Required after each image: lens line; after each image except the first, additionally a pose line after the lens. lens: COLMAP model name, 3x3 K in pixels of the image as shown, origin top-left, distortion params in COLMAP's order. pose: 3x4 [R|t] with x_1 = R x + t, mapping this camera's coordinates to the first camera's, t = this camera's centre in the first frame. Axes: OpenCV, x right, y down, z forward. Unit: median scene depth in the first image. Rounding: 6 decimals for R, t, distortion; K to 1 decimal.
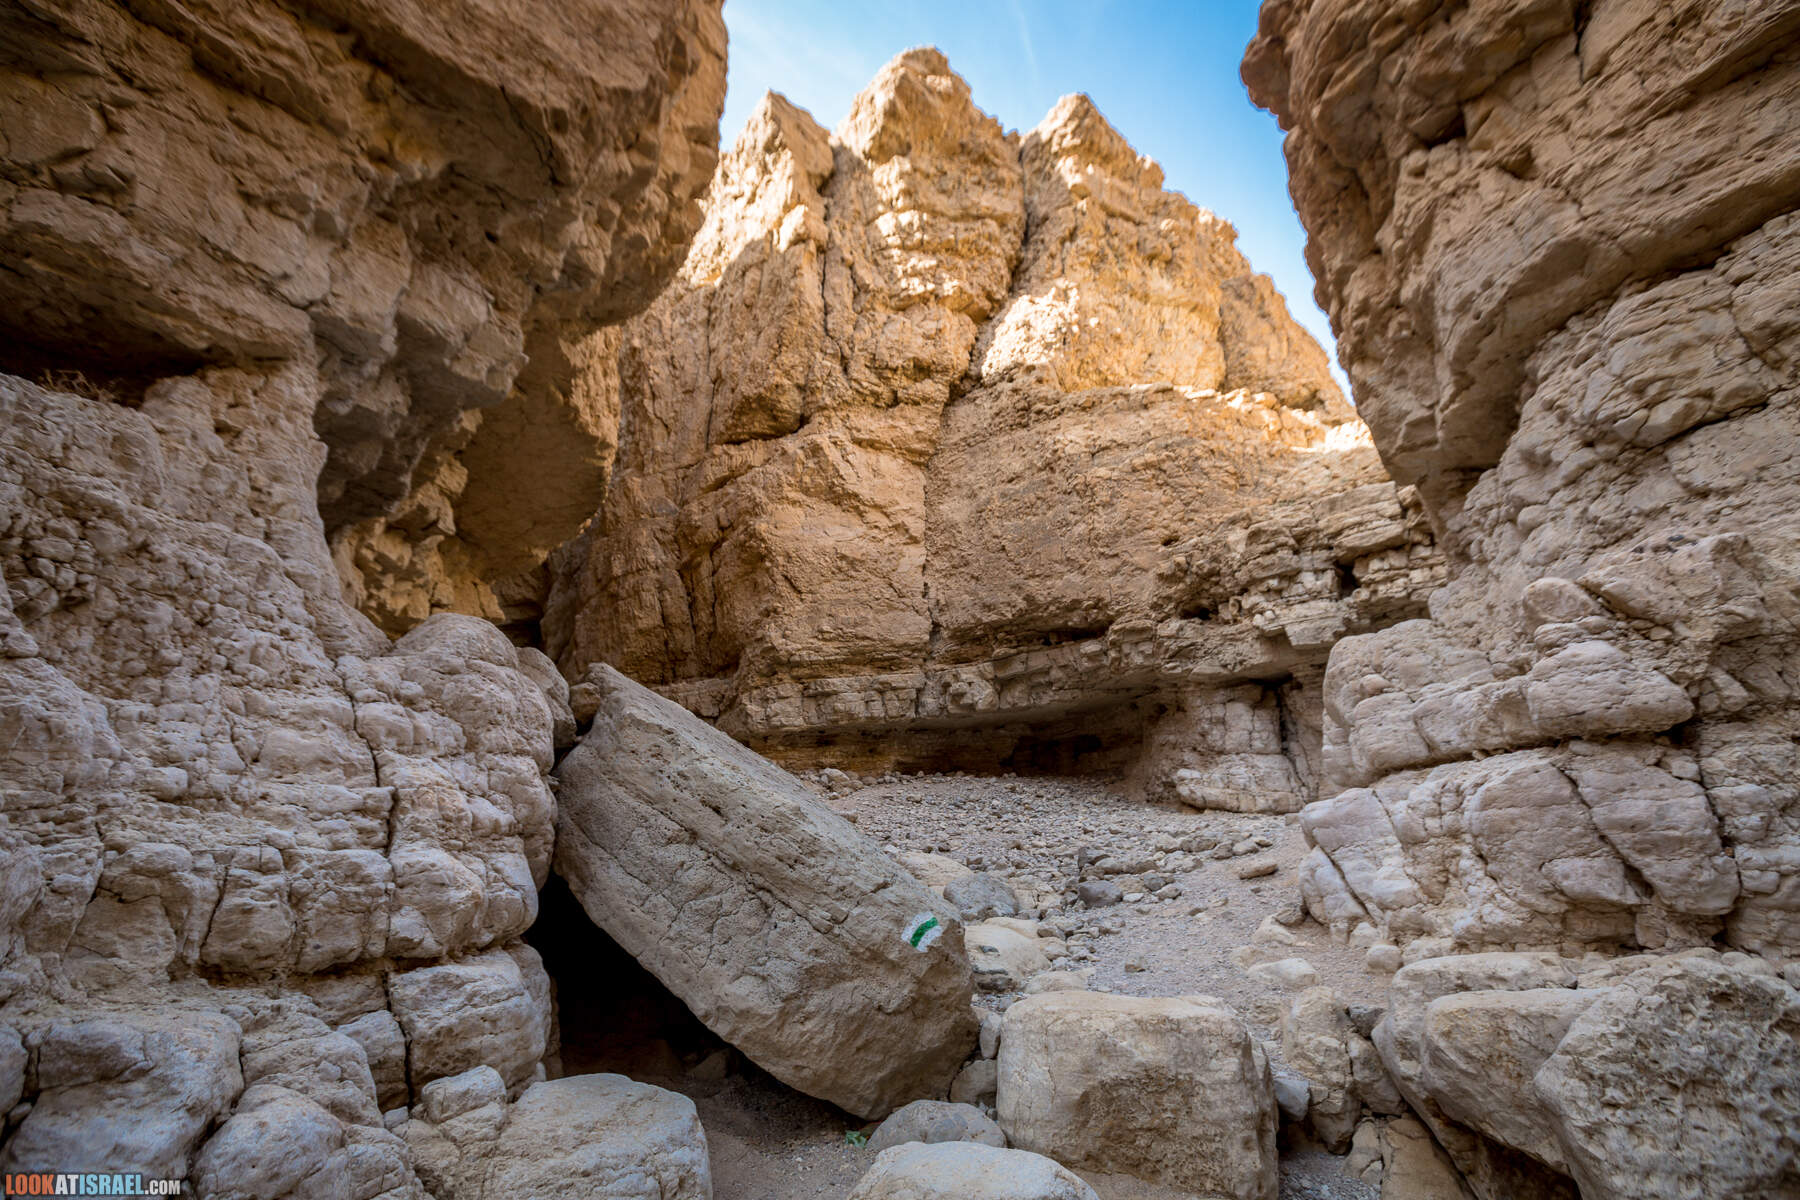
lens RADIAL K [[786.1, 0, 893.4], [0, 786.1, 588.9], [0, 0, 1]] dist [-0.001838, -0.000608]
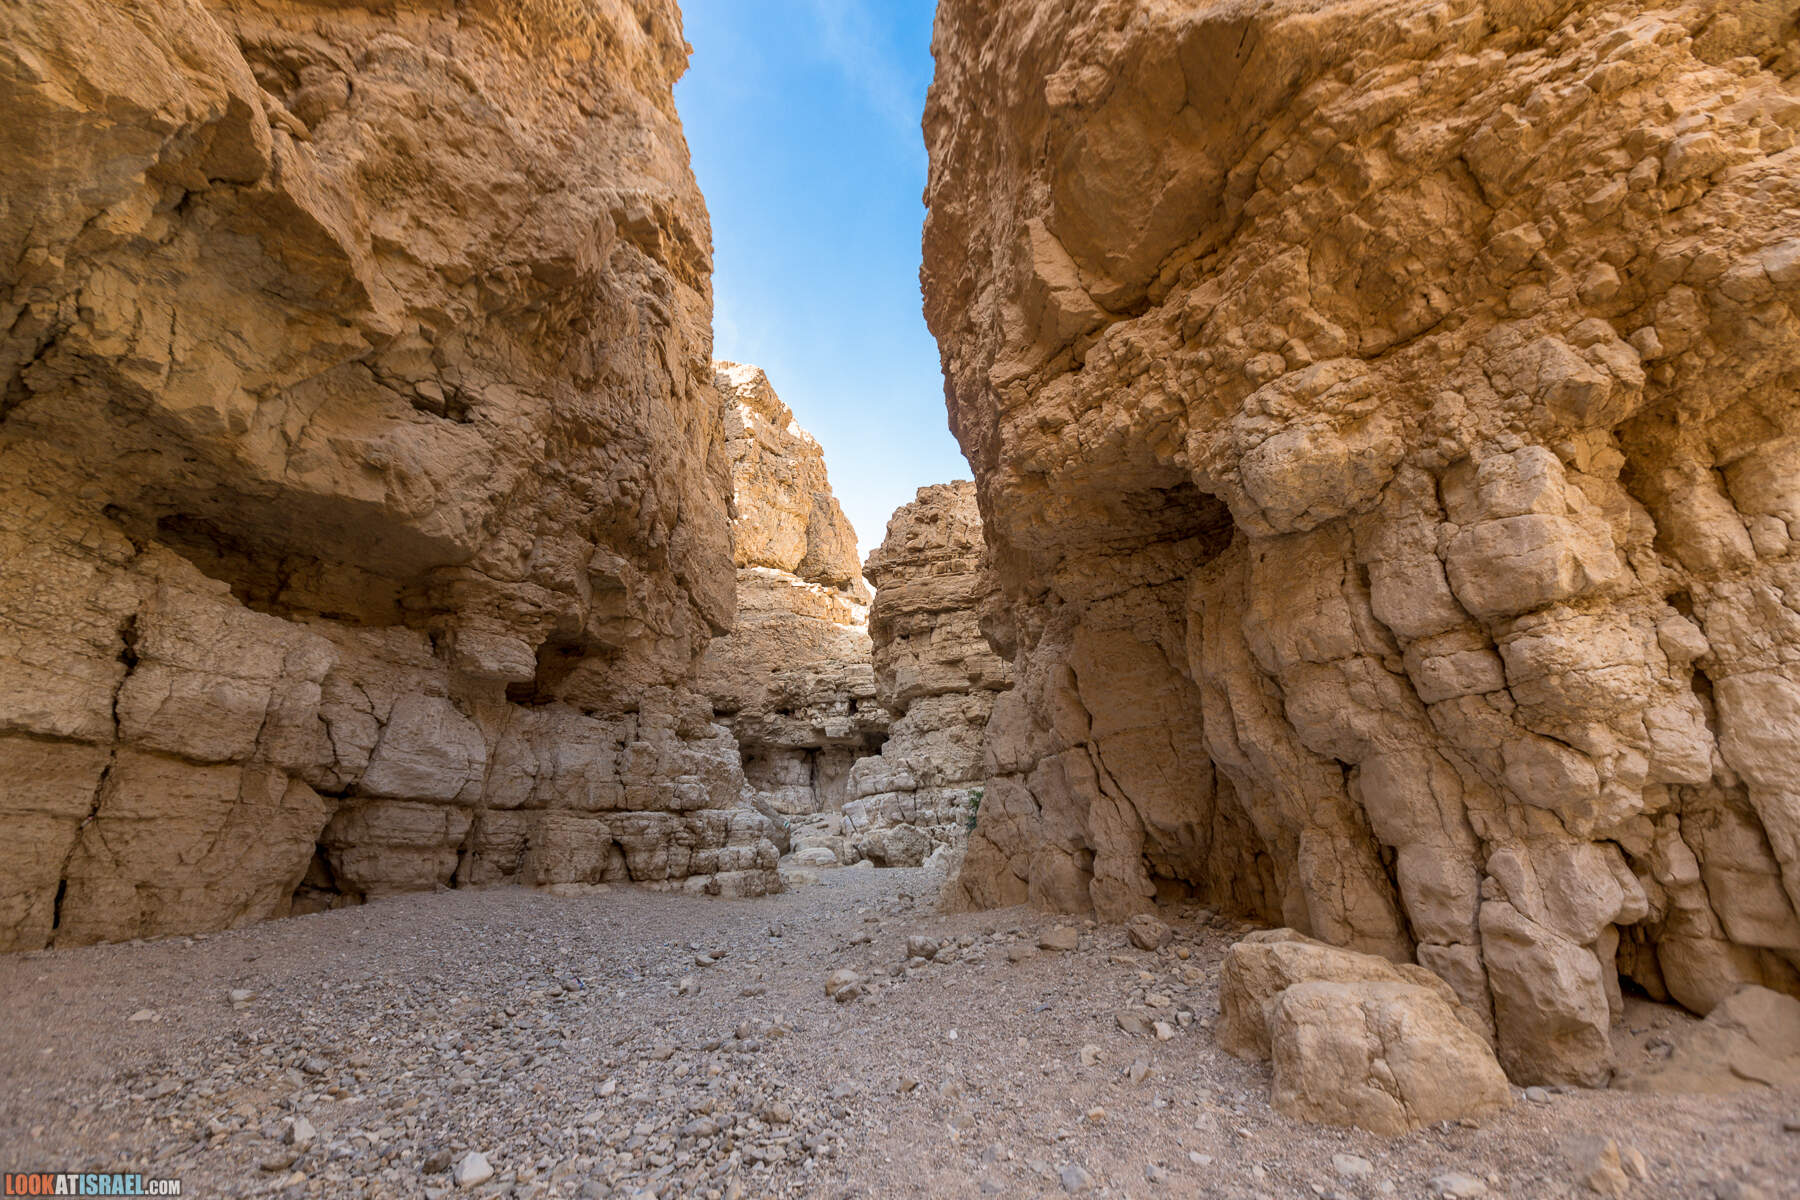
lens RADIAL K [[786.1, 0, 893.4], [0, 786.1, 588.9], [0, 0, 1]] dist [-0.001838, -0.000608]
pose [[0.807036, 0.184412, 0.560968, -0.559872], [-0.171776, 0.982218, -0.075769, -0.172053], [-0.564966, -0.035212, 0.824363, -0.772021]]
